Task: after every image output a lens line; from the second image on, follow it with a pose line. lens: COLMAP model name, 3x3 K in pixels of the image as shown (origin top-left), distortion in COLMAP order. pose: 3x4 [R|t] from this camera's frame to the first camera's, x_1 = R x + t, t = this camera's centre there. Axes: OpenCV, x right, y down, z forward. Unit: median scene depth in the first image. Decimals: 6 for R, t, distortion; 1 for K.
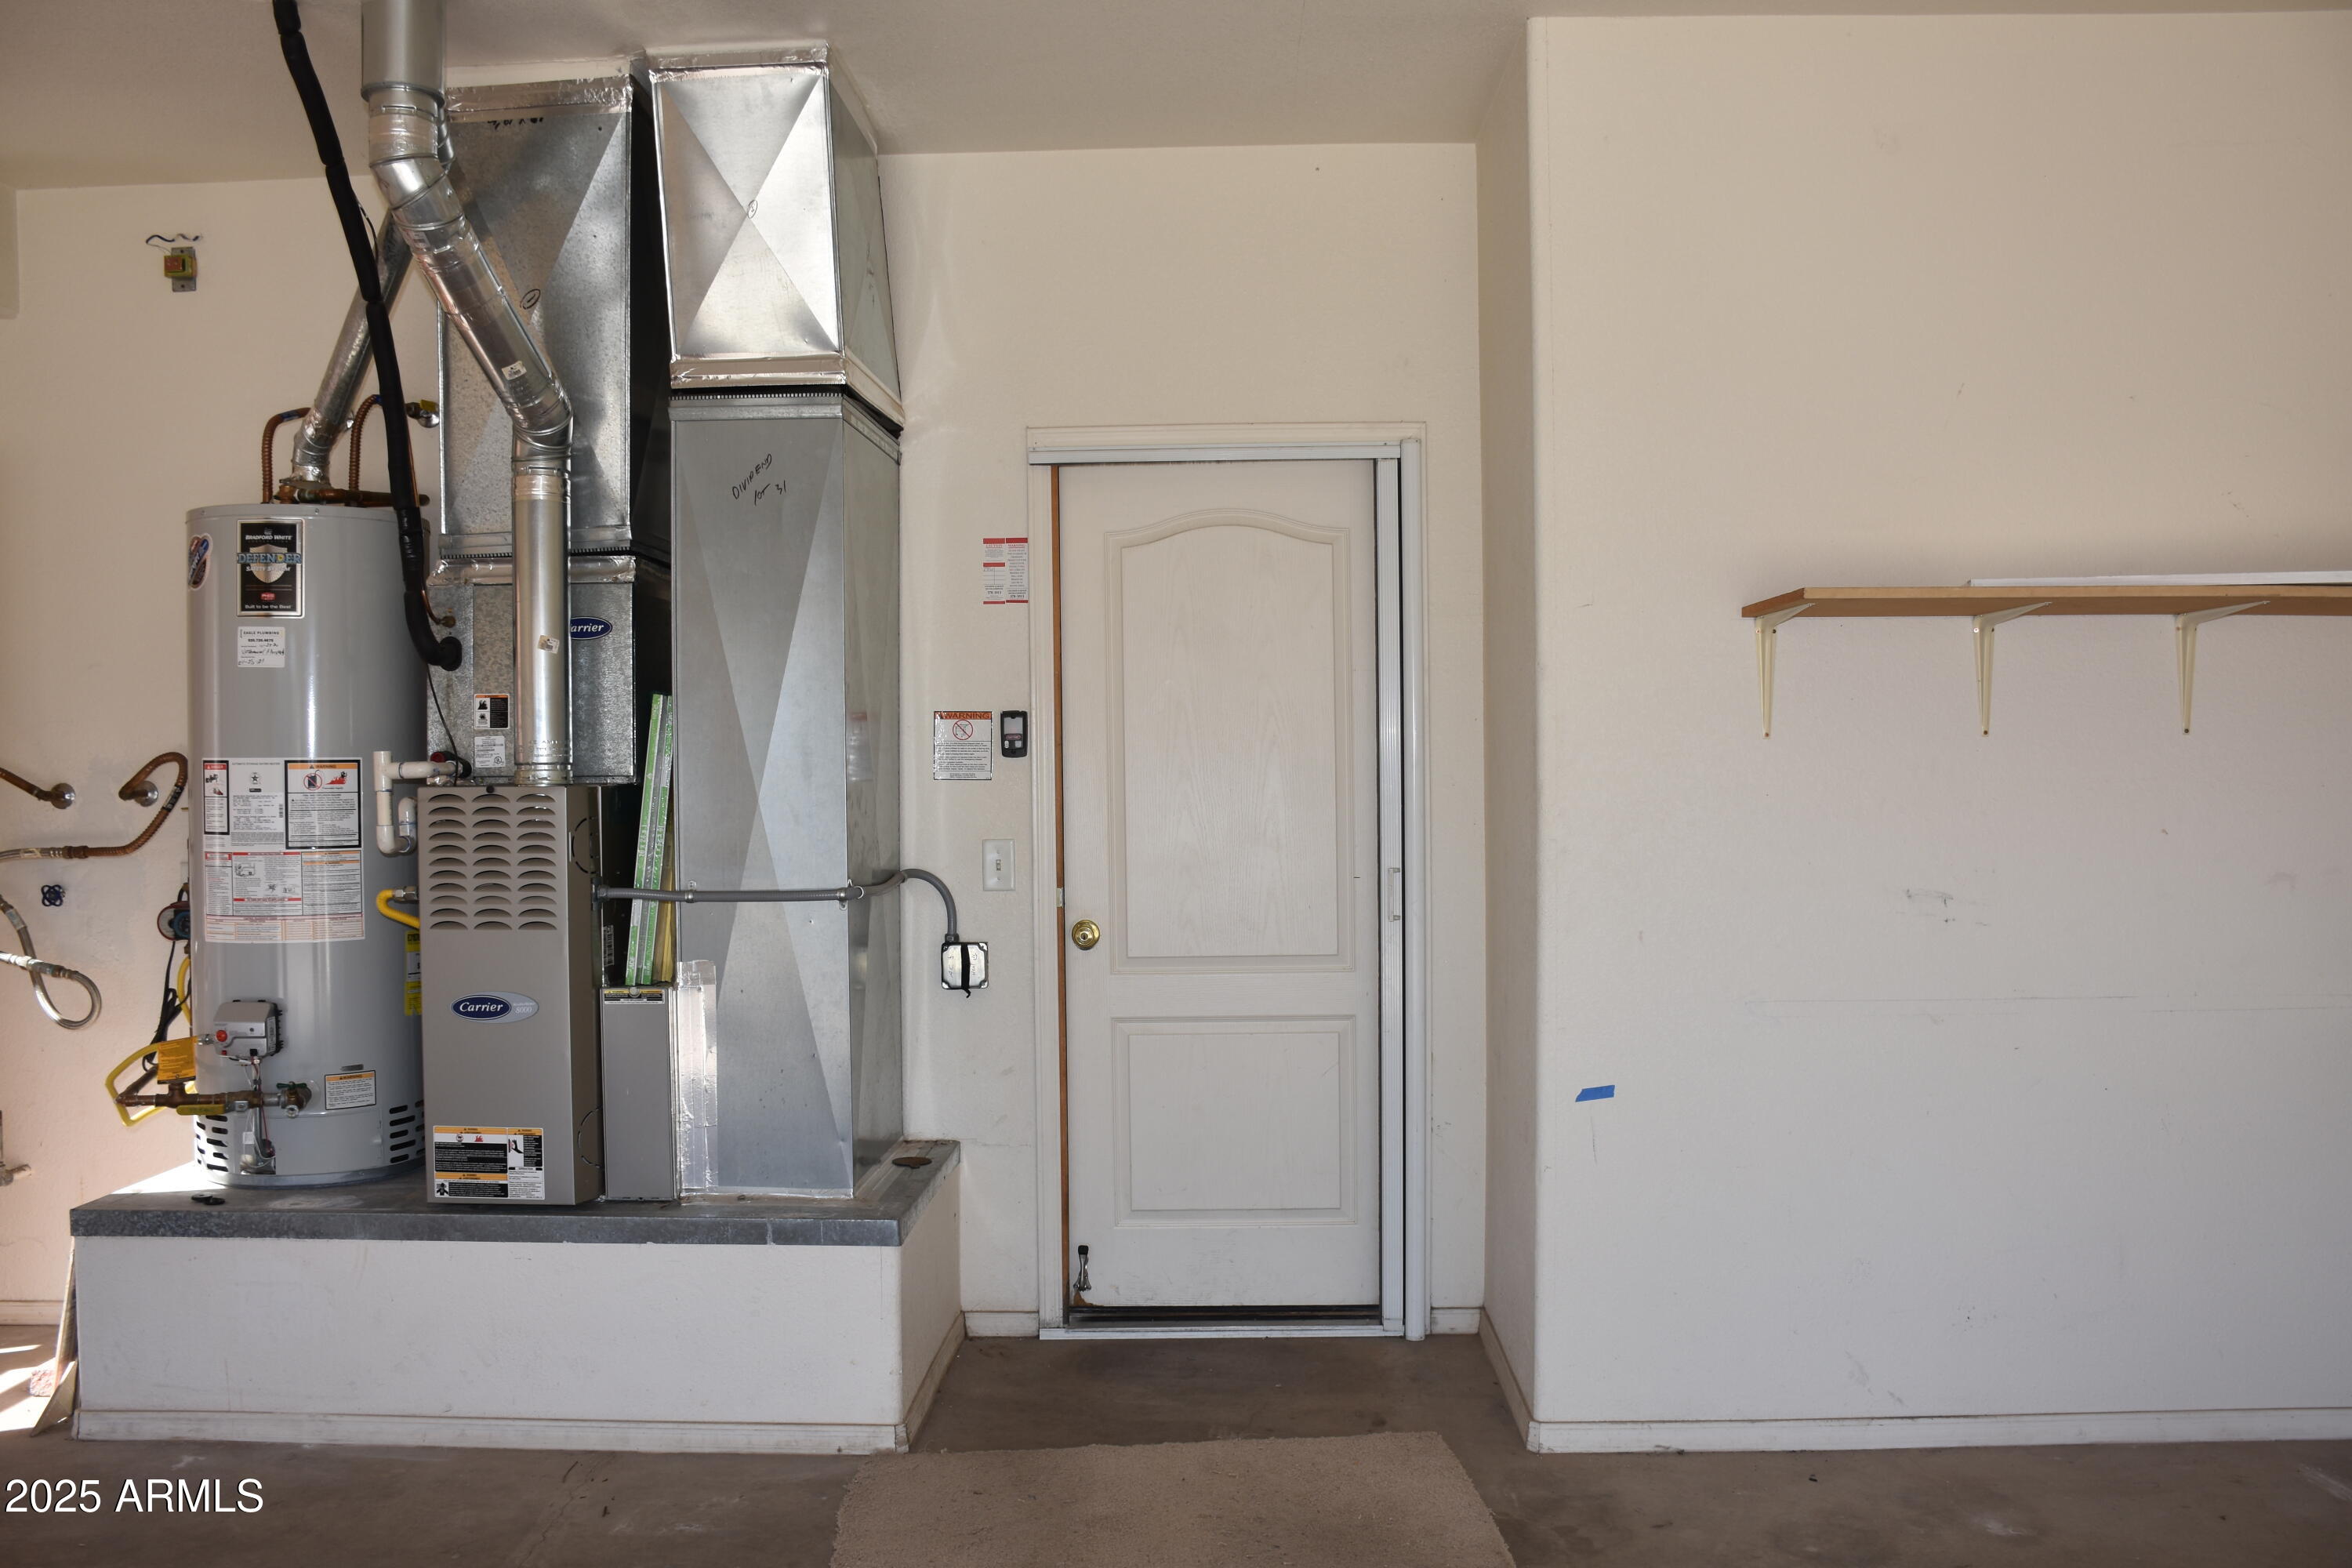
lens RADIAL K [[1888.7, 0, 1174.6], [0, 1888.7, 798.9], [0, 0, 1]] dist [-0.138100, 0.114789]
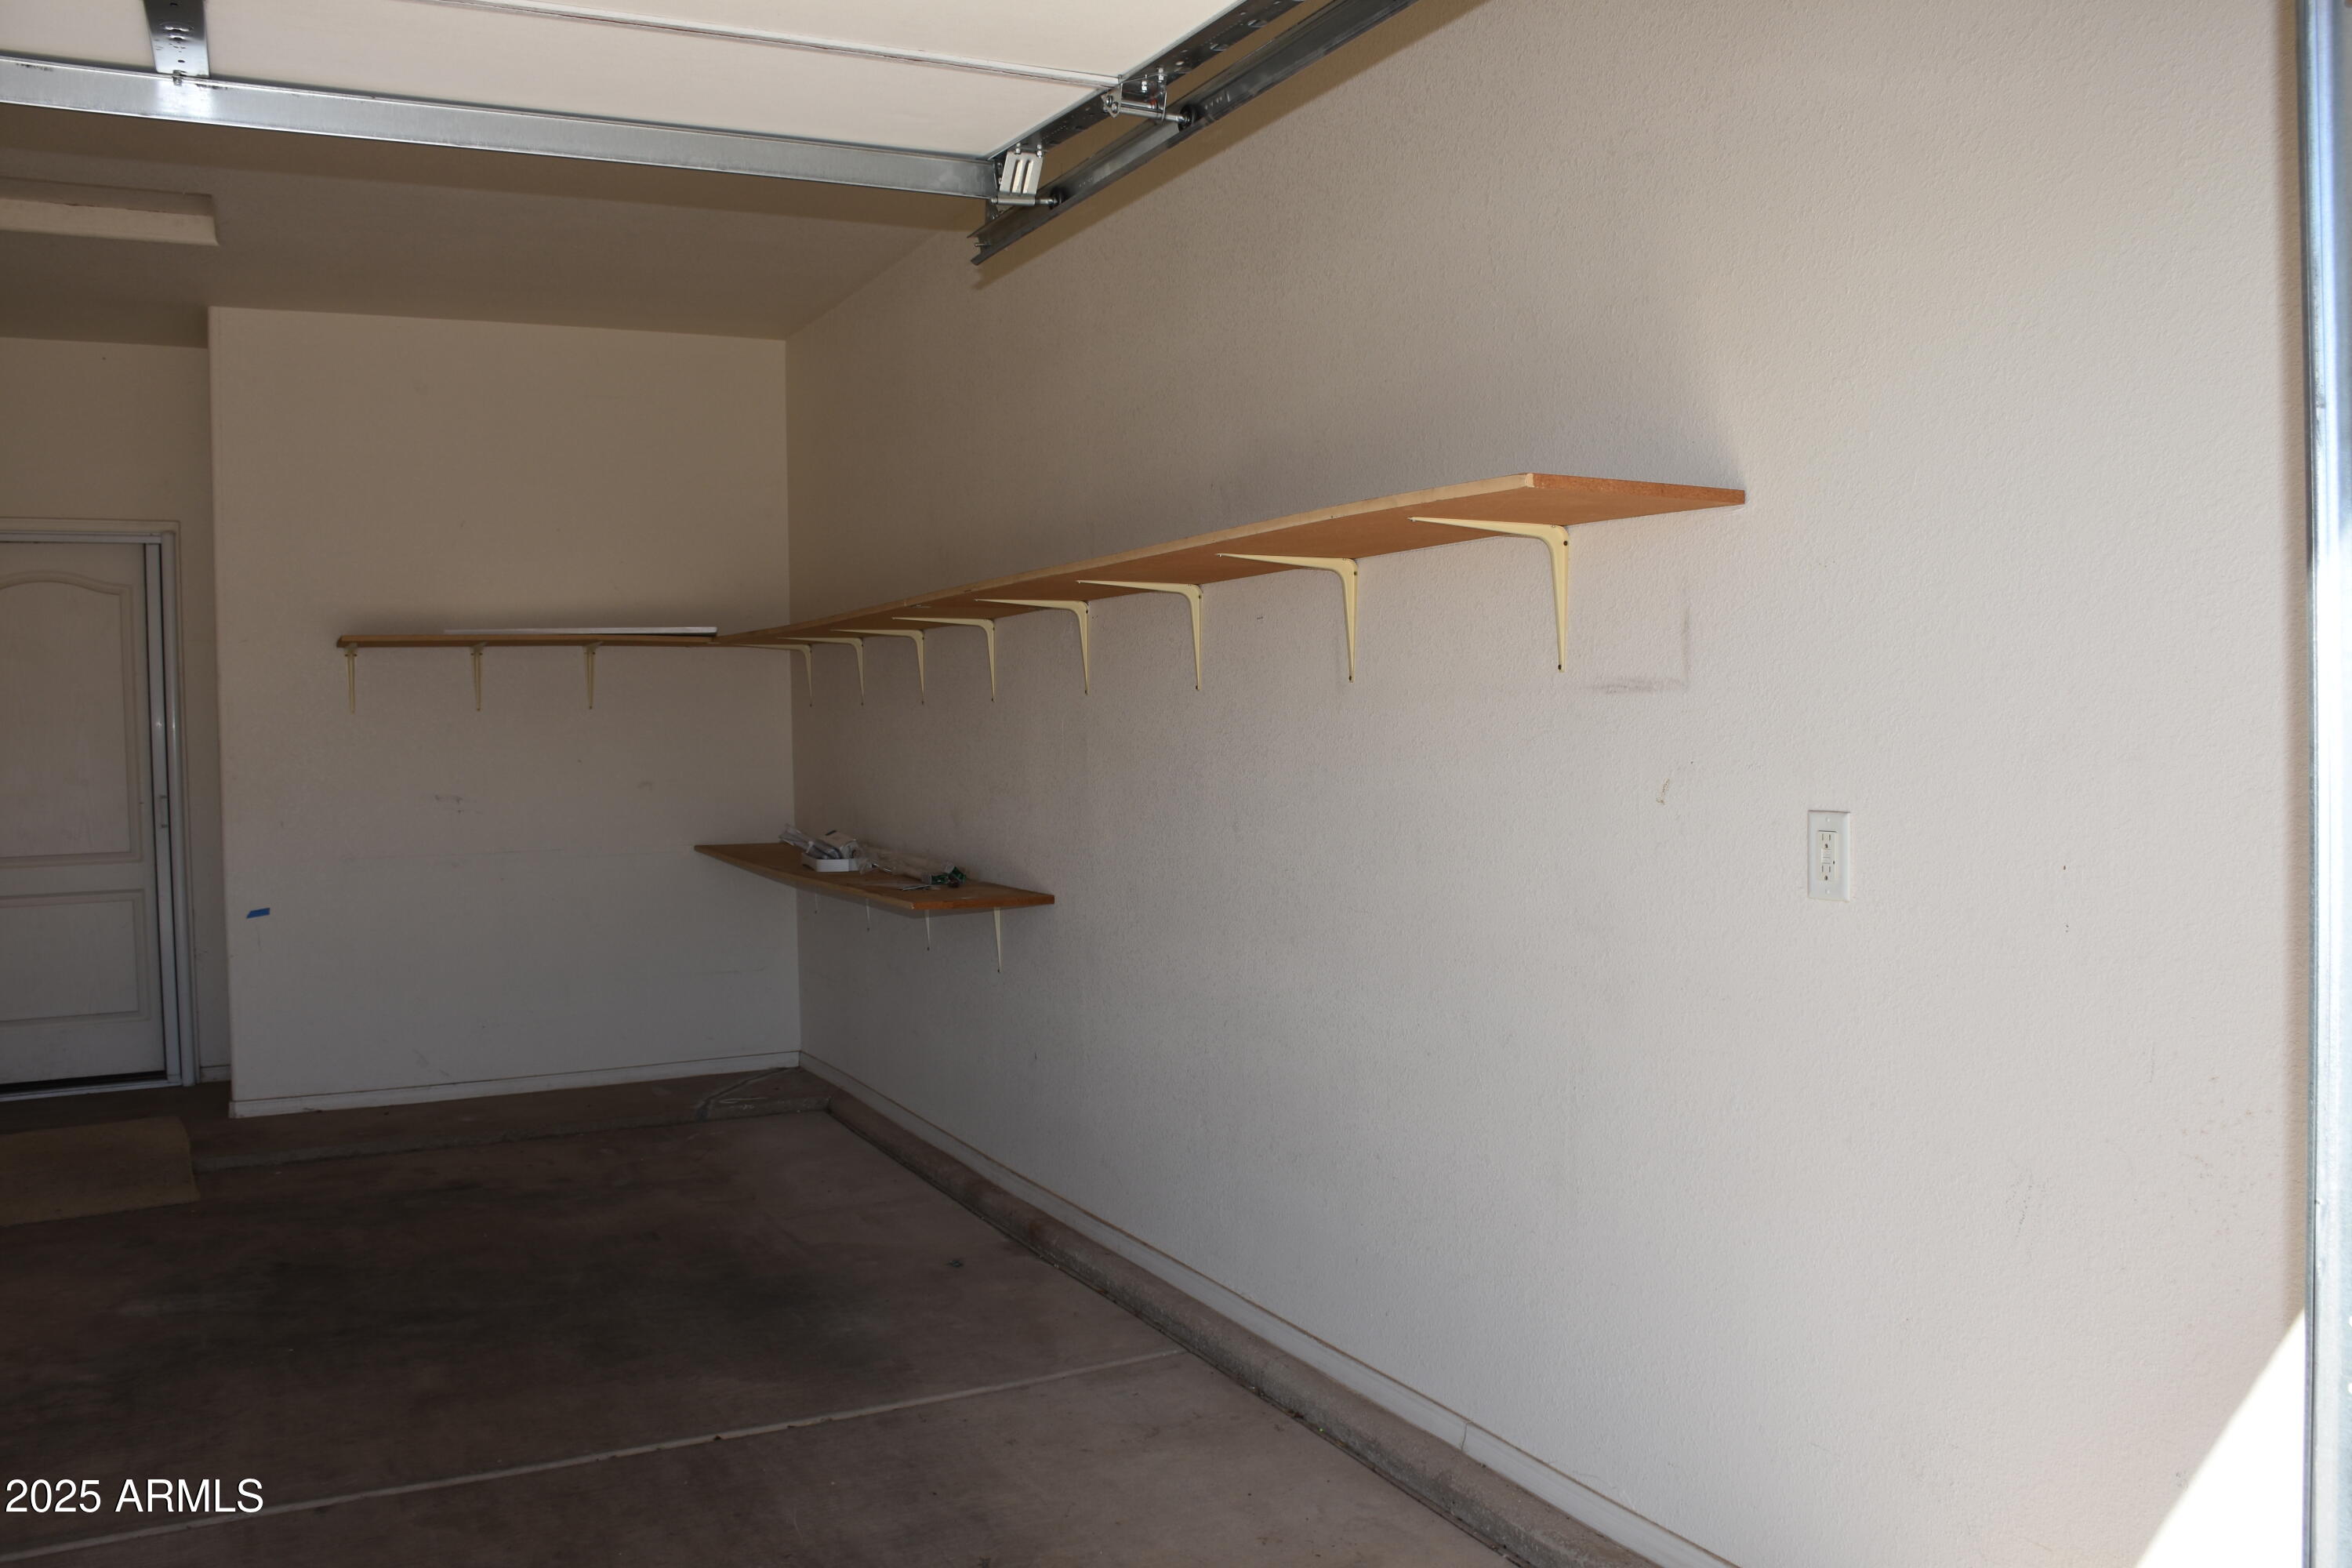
lens RADIAL K [[1826.1, 0, 1177.3], [0, 1826.1, 793.1], [0, 0, 1]] dist [-0.152377, 0.101203]
pose [[0.872635, -0.024226, 0.487771, 0.160735], [0.018793, 0.999695, 0.016029, 0.029958], [-0.488011, -0.004821, 0.872824, -0.844724]]
